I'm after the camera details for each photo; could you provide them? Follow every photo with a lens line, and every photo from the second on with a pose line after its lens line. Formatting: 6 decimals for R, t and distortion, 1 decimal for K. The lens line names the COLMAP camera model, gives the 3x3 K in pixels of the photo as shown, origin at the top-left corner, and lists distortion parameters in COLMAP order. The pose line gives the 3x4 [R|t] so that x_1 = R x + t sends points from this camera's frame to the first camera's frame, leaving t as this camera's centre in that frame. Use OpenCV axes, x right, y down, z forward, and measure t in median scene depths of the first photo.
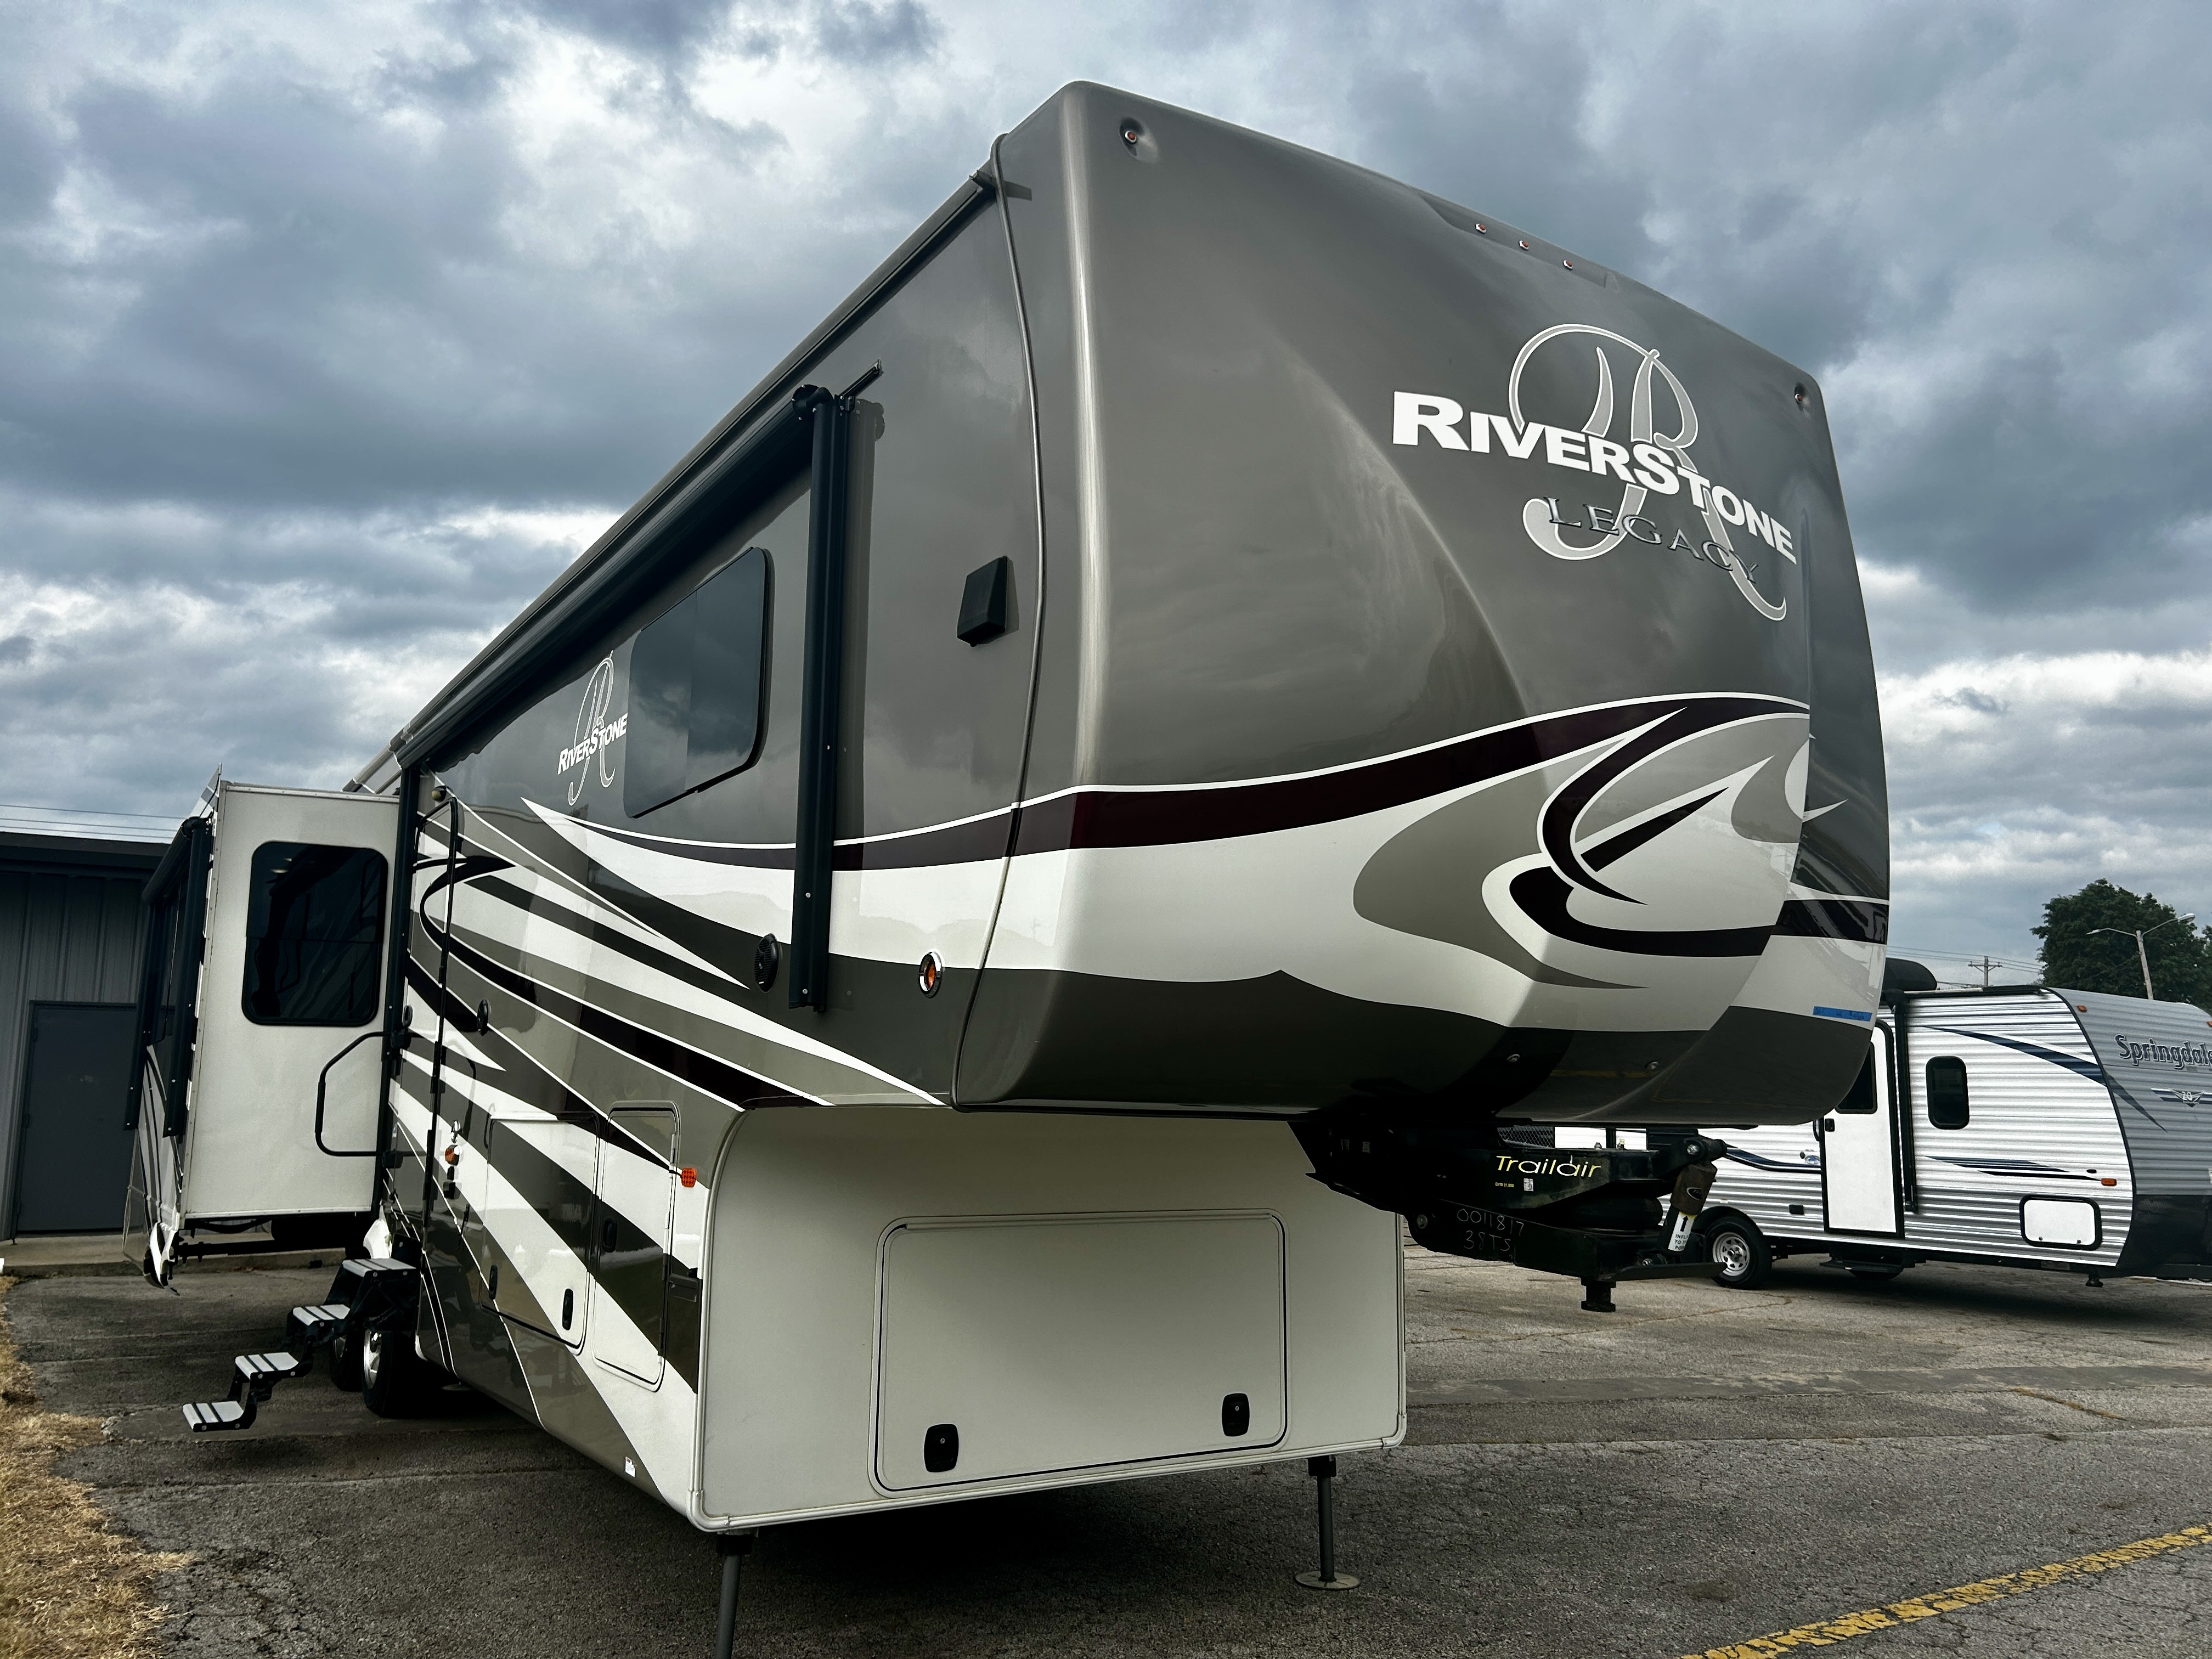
lens RADIAL K [[1679.5, 0, 1106.9], [0, 1679.5, 839.4], [0, 0, 1]] dist [0.056050, -0.057572]
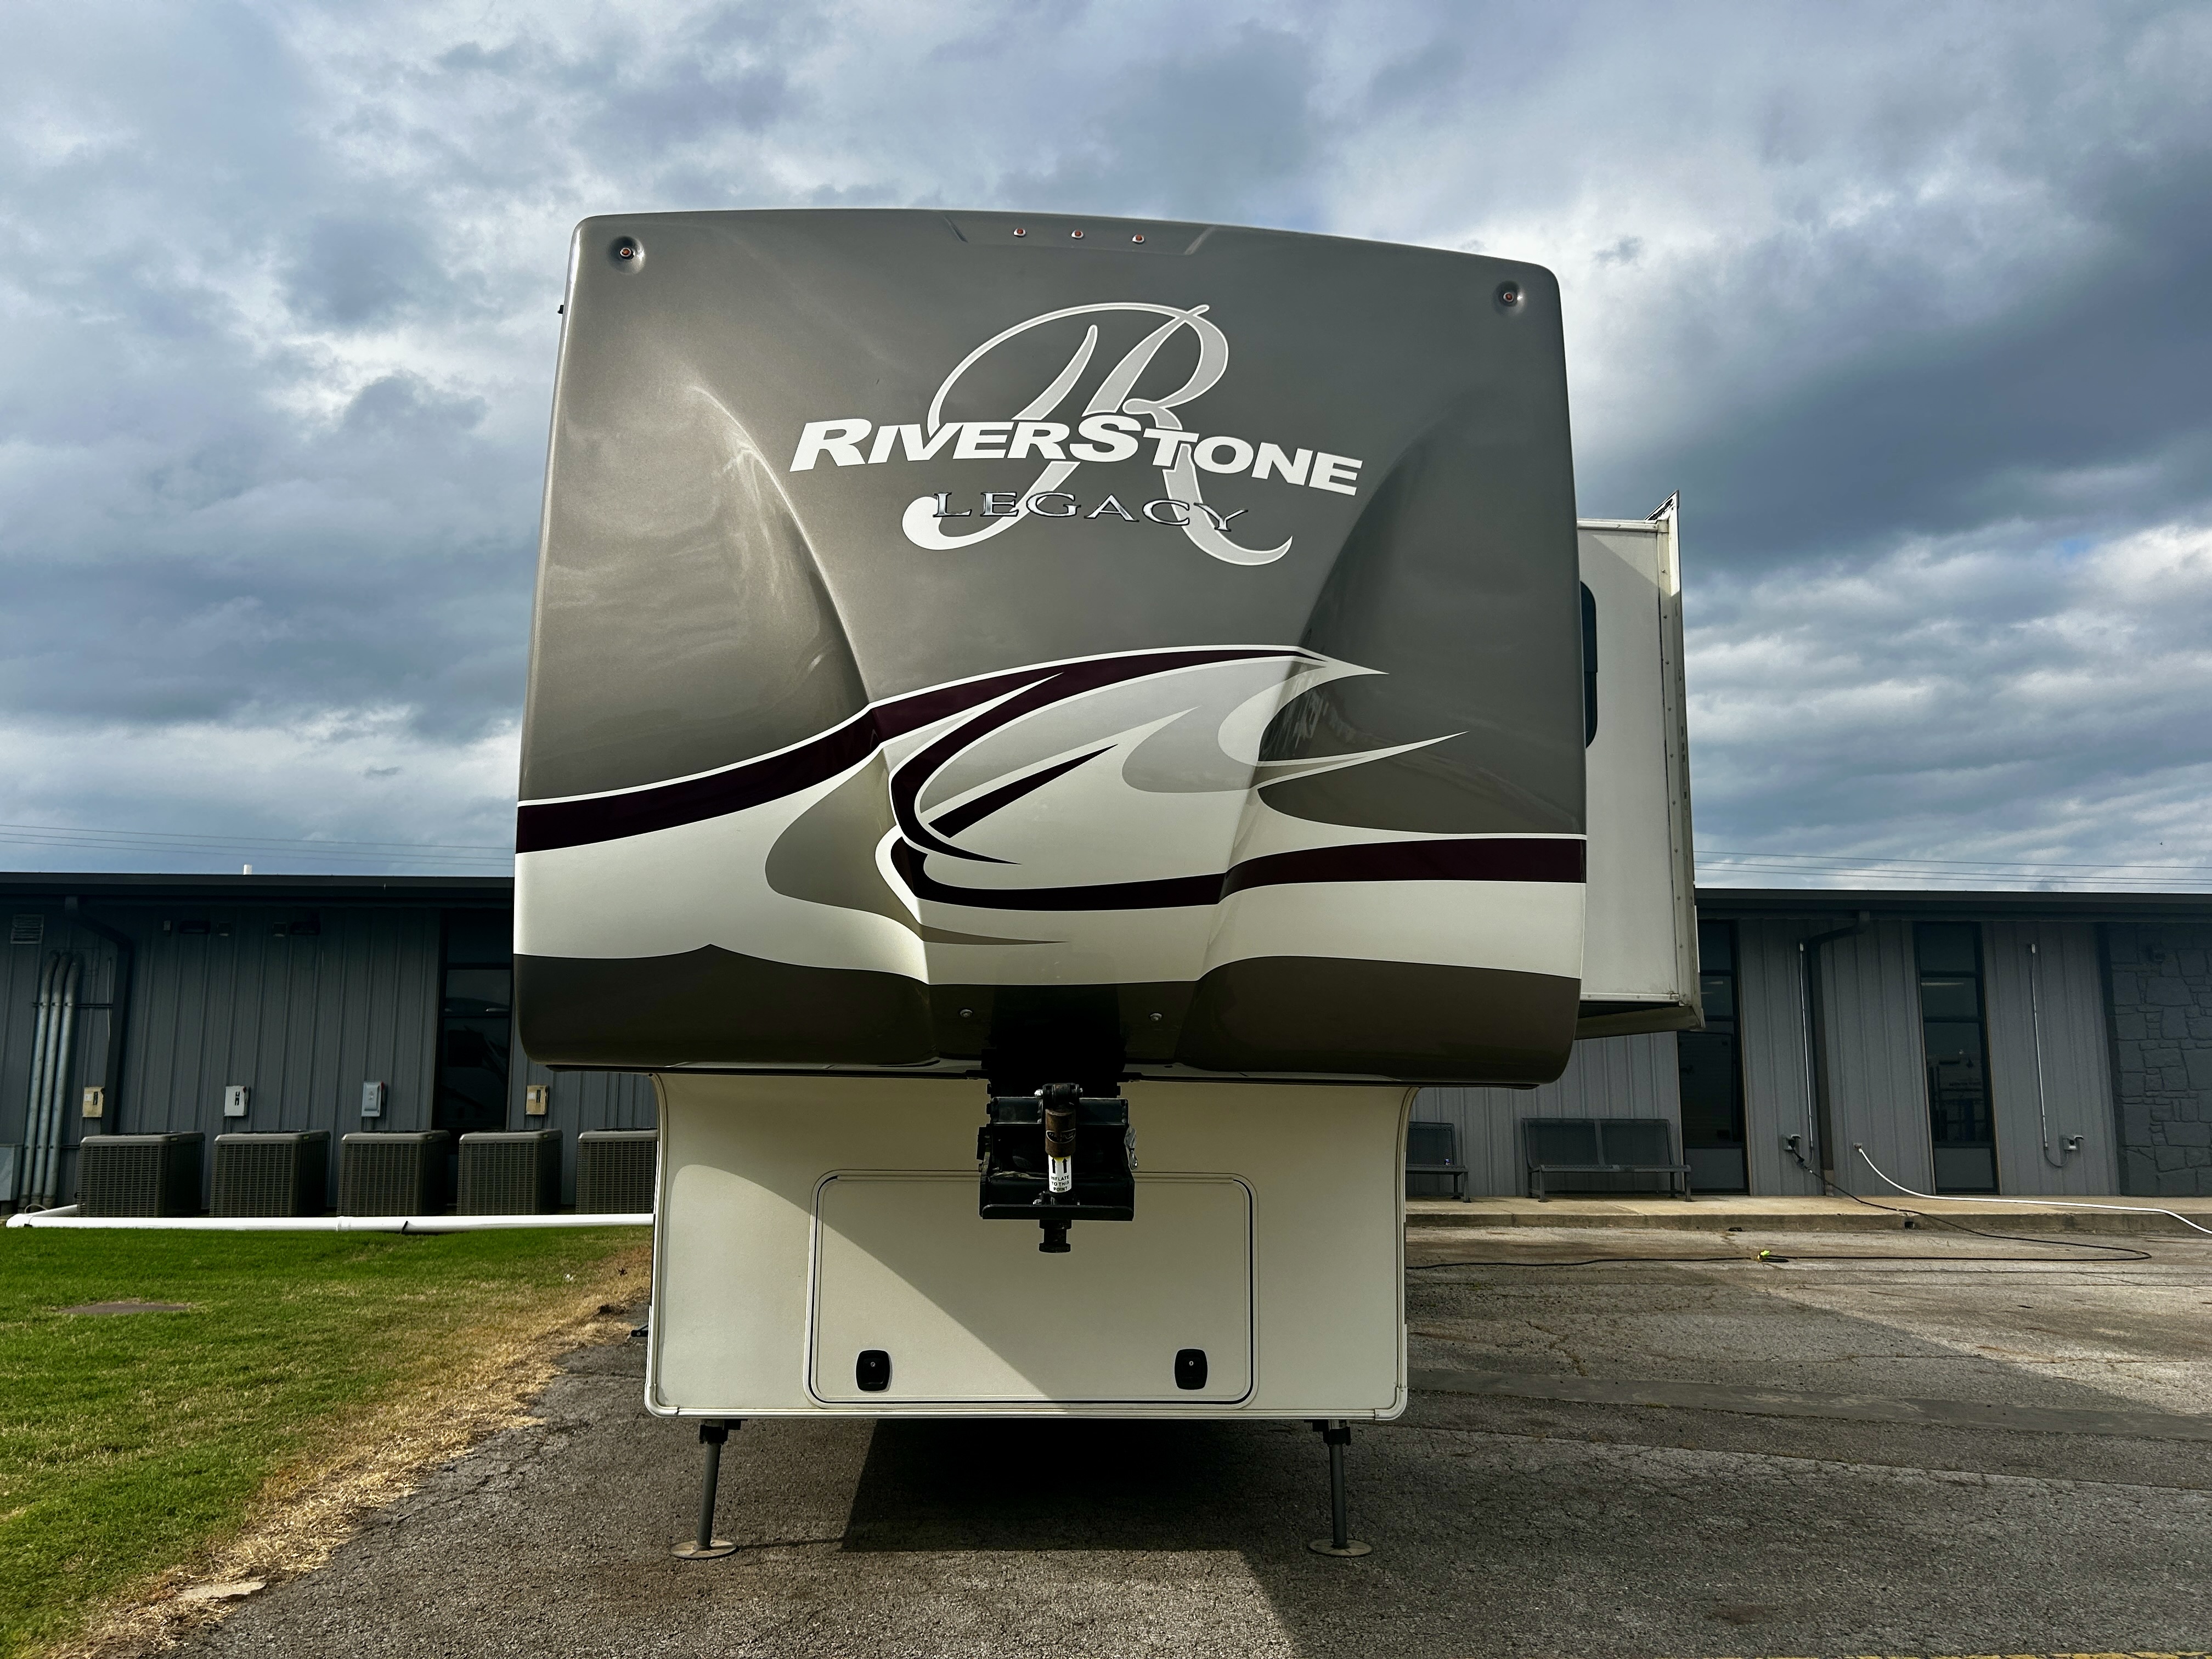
lens RADIAL K [[1679.5, 0, 1107.7], [0, 1679.5, 832.3], [0, 0, 1]] dist [0.056050, -0.057572]
pose [[0.875317, -0.076695, -0.477429, 0.843972], [0.076407, 0.996875, -0.020055, 0.042471], [0.477475, -0.018924, 0.878442, 0.103456]]
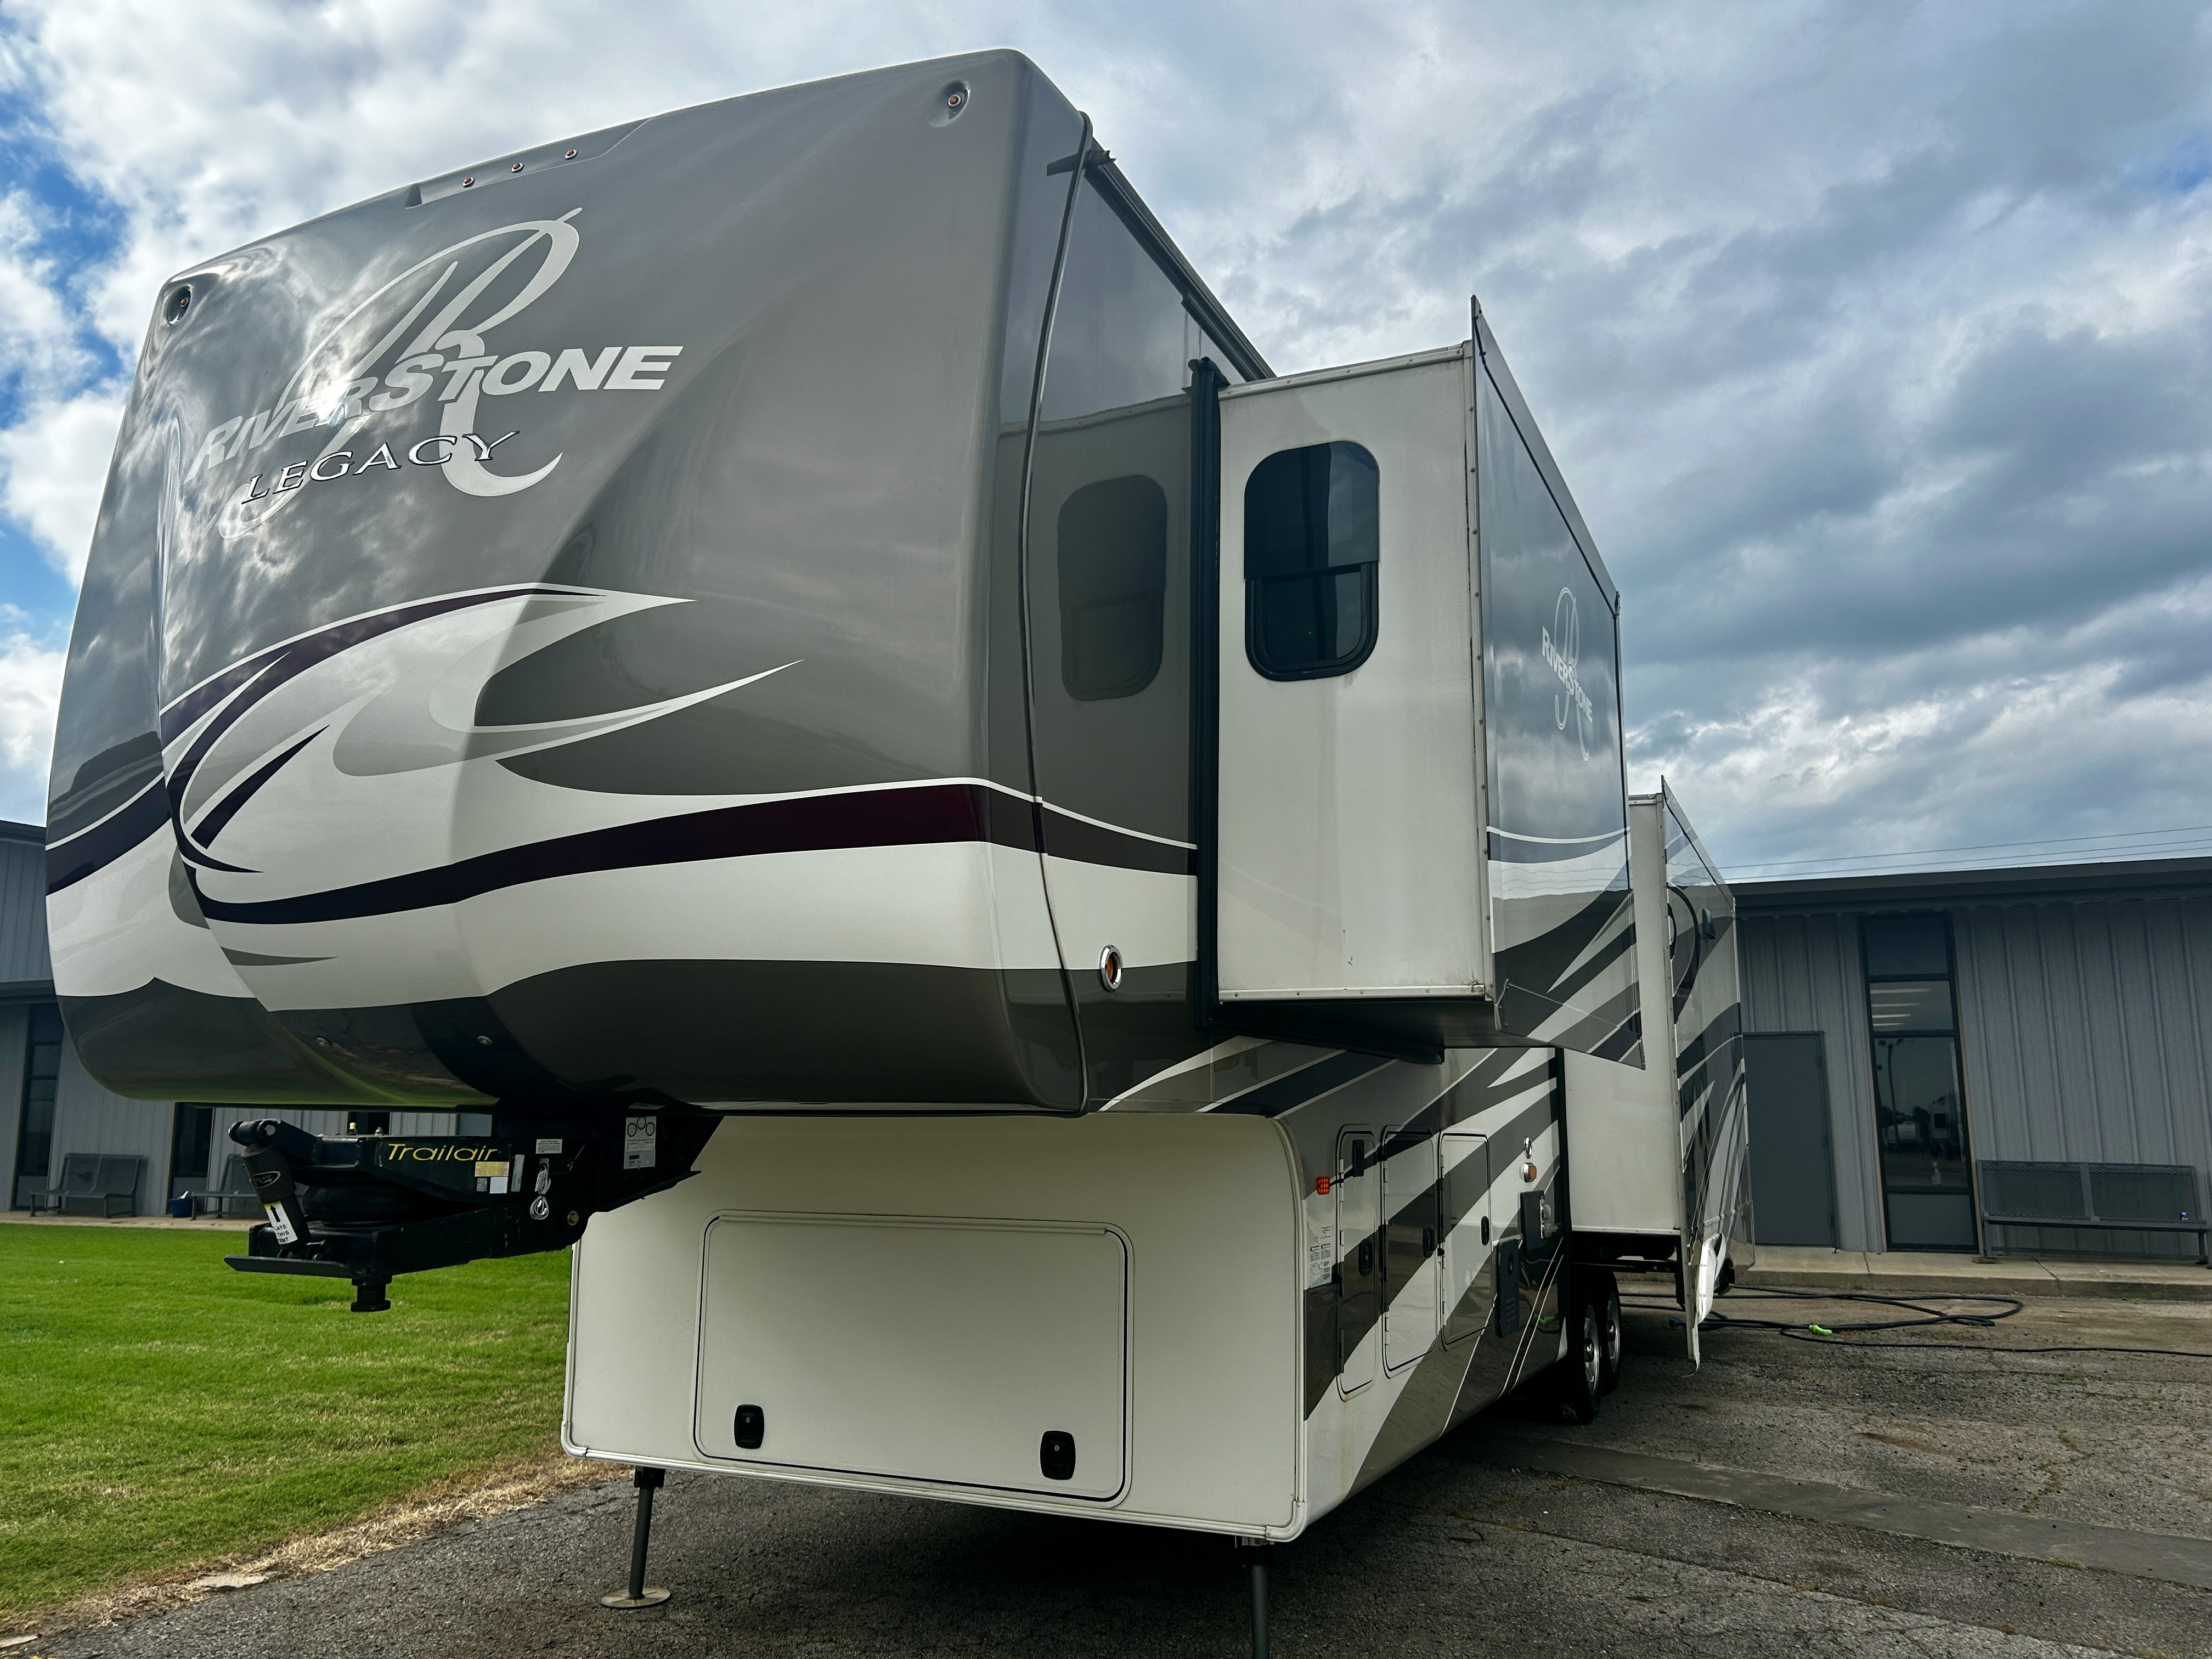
lens RADIAL K [[1679.5, 0, 1098.7], [0, 1679.5, 832.1], [0, 0, 1]] dist [0.056050, -0.057572]
pose [[0.540516, -0.149927, -0.827868, 1.316004], [0.132644, 0.986874, -0.092120, 0.160595], [0.830812, -0.060019, 0.553307, 0.840772]]
